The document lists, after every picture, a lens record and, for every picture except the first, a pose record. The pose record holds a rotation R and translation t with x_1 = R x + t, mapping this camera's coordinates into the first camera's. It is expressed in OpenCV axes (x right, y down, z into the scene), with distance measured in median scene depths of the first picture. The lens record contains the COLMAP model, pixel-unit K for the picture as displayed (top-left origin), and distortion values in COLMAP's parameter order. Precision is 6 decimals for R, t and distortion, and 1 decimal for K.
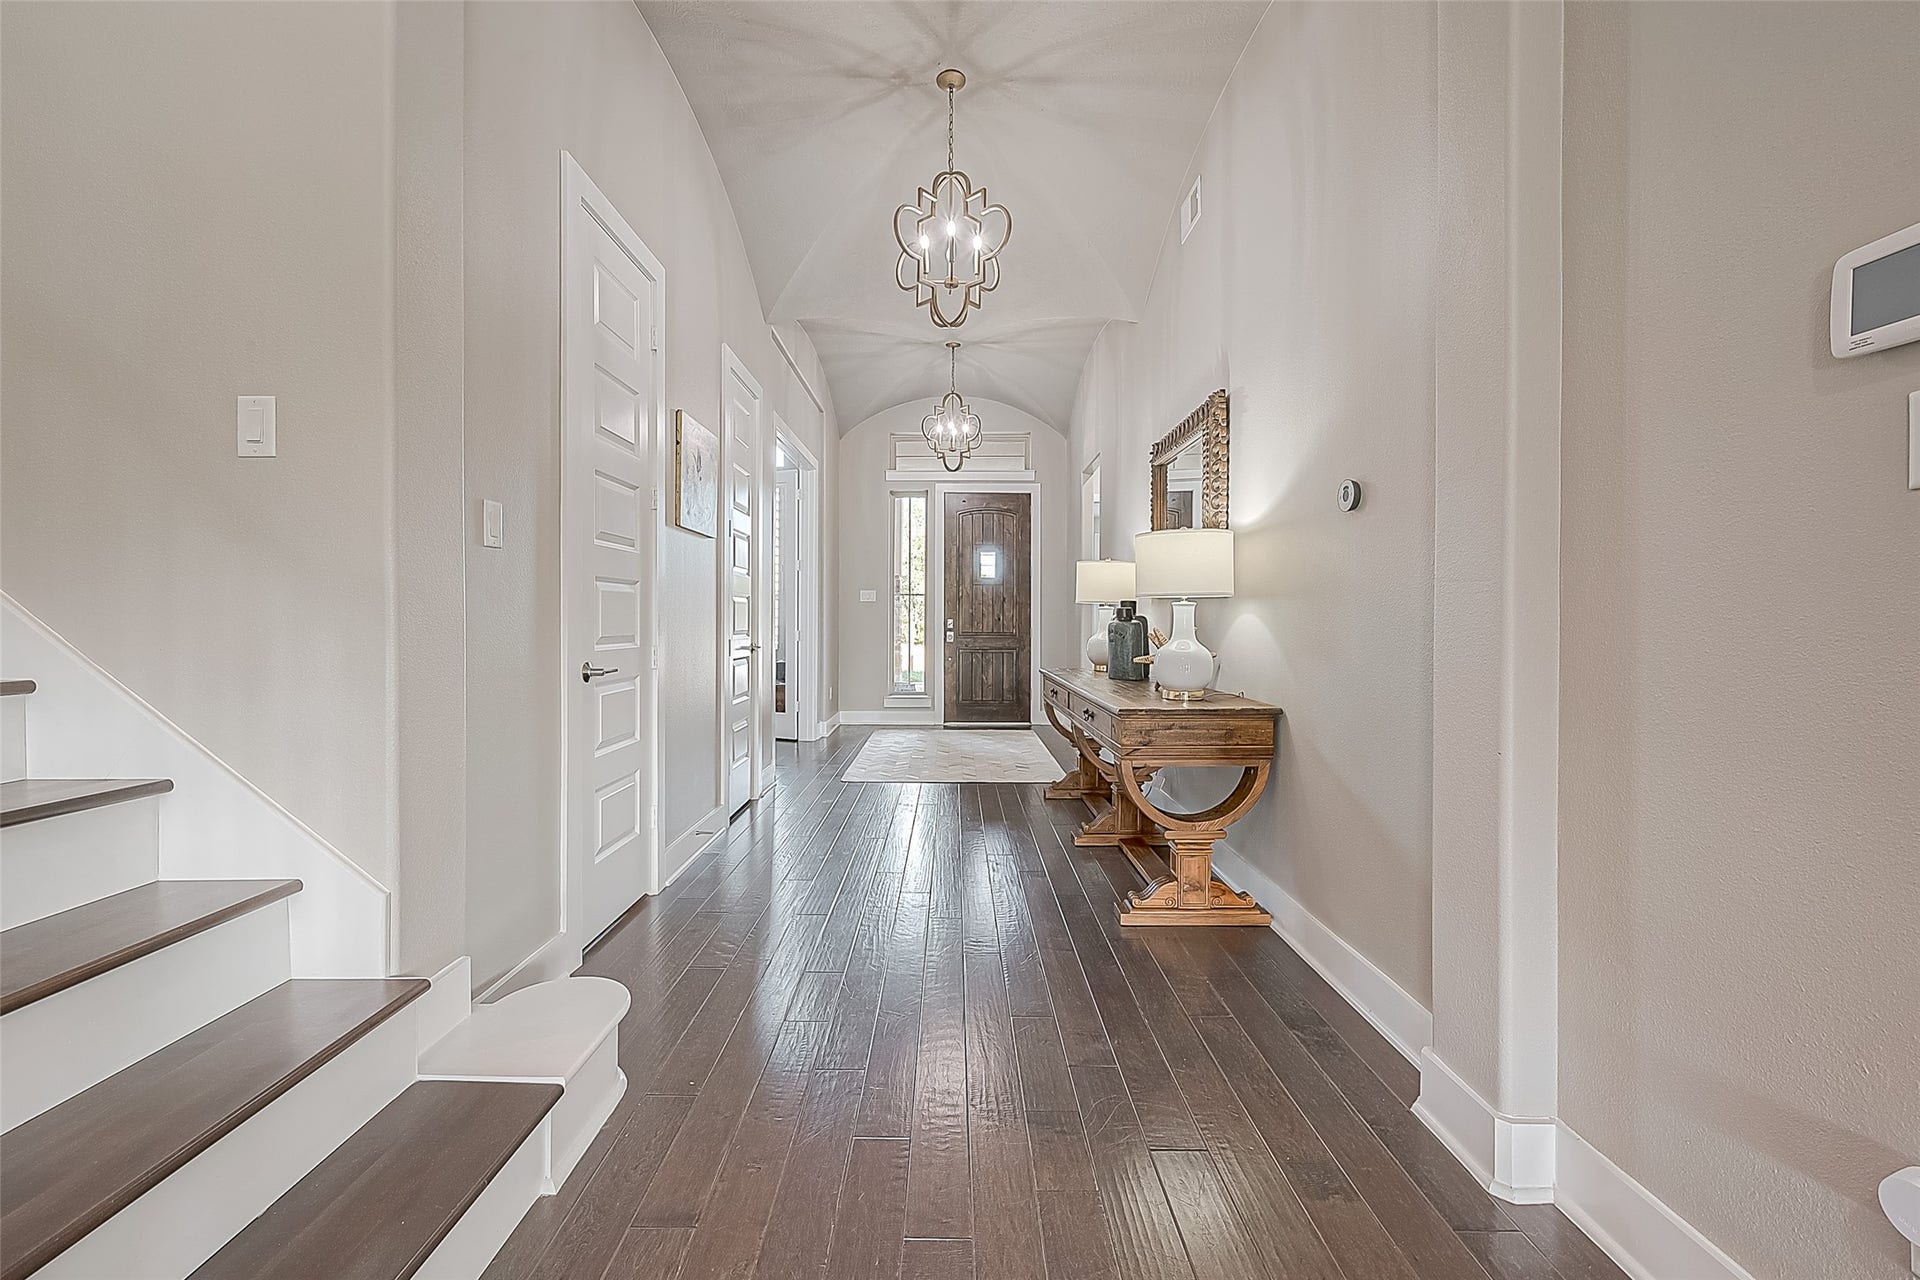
lens RADIAL K [[764.9, 0, 950.6], [0, 764.9, 620.4], [0, 0, 1]] dist [0.003748, -0.000900]
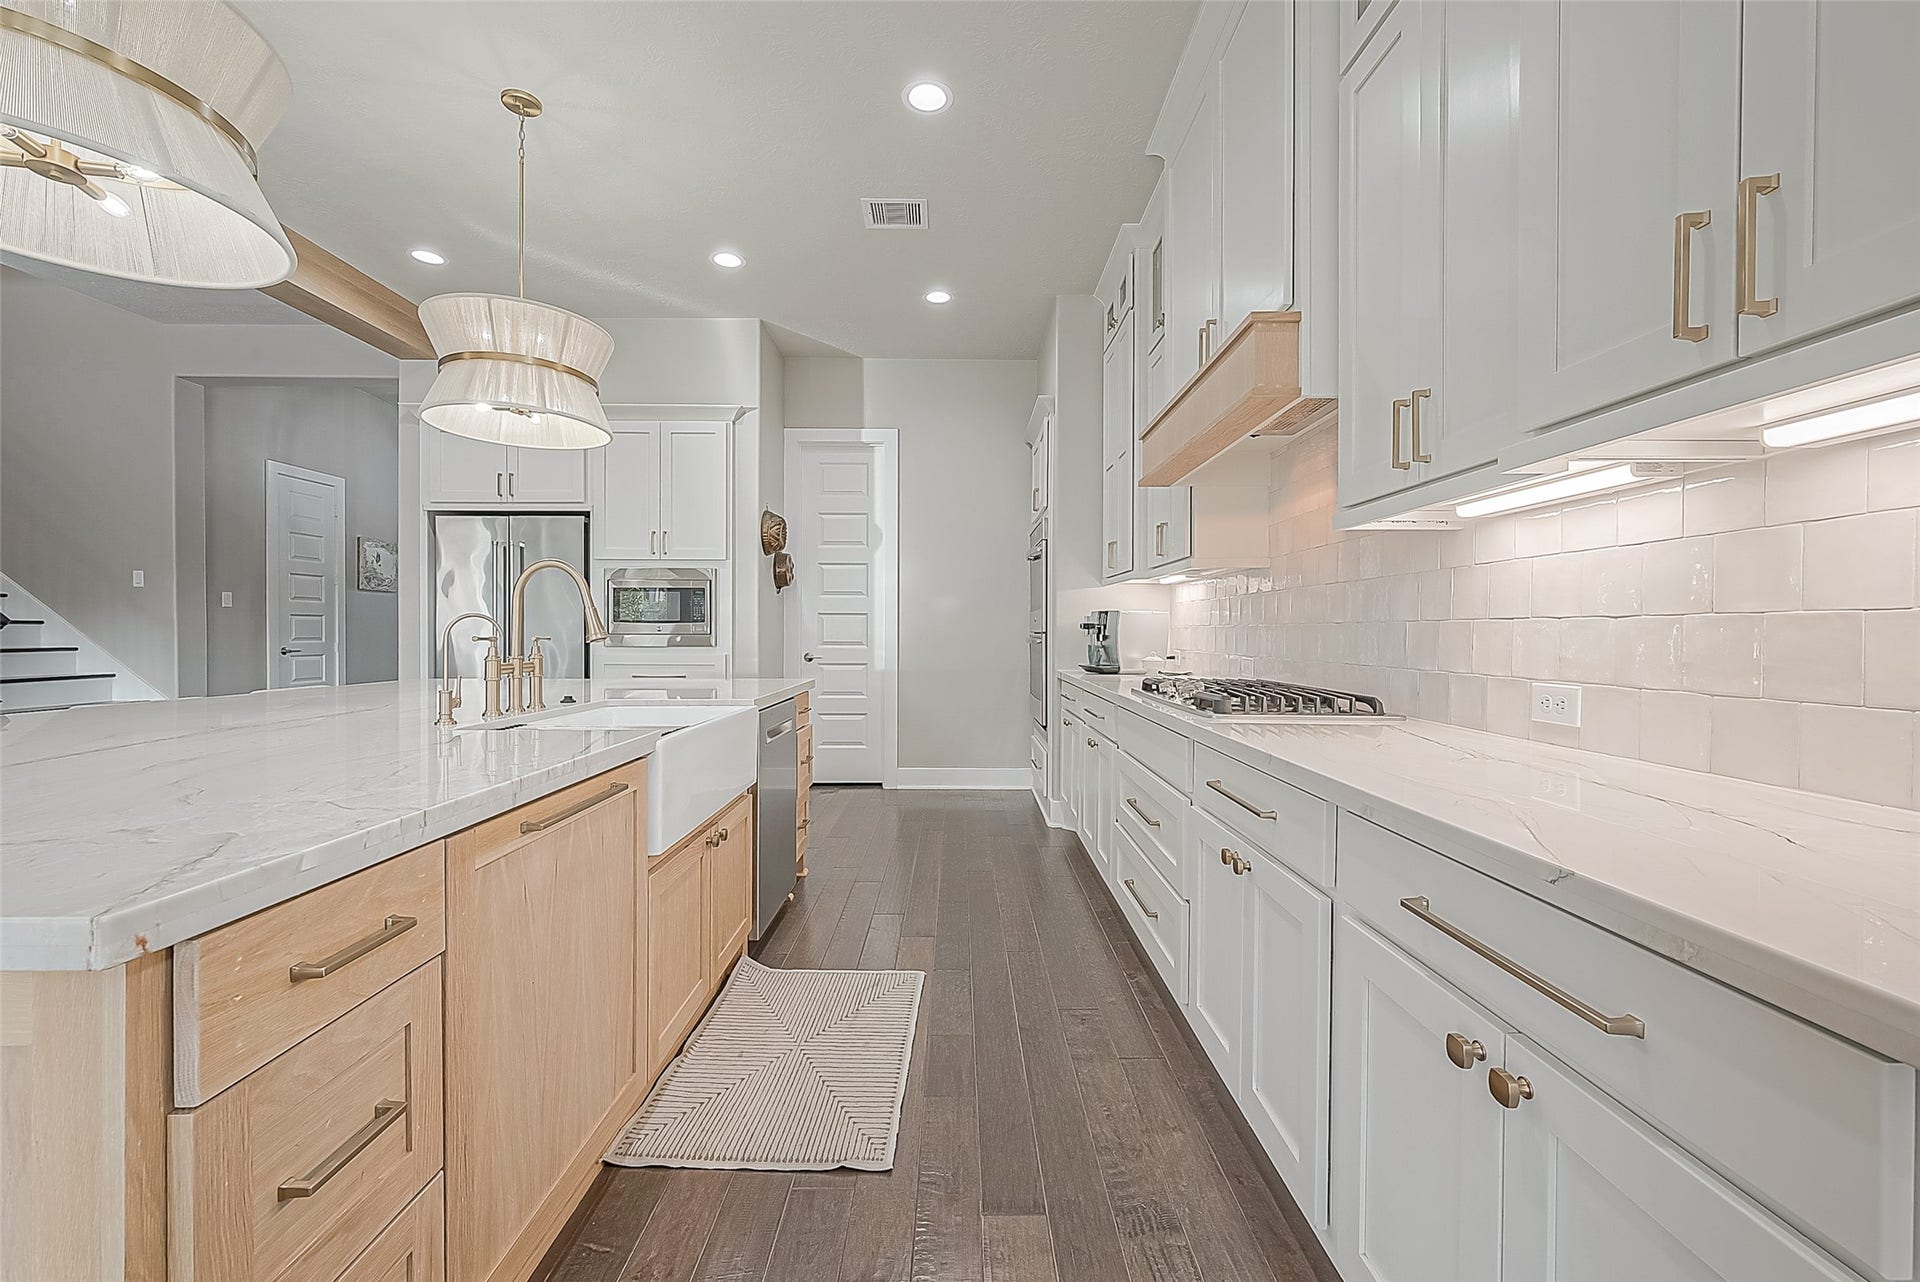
lens RADIAL K [[764.9, 0, 960.8], [0, 764.9, 640.8], [0, 0, 1]] dist [0.003748, -0.000900]
pose [[0.999989, -0.004616, 0.000471, 3.058113], [0.004611, 0.999938, 0.010105, 0.025247], [-0.000518, -0.010102, 0.999949, -2.704114]]
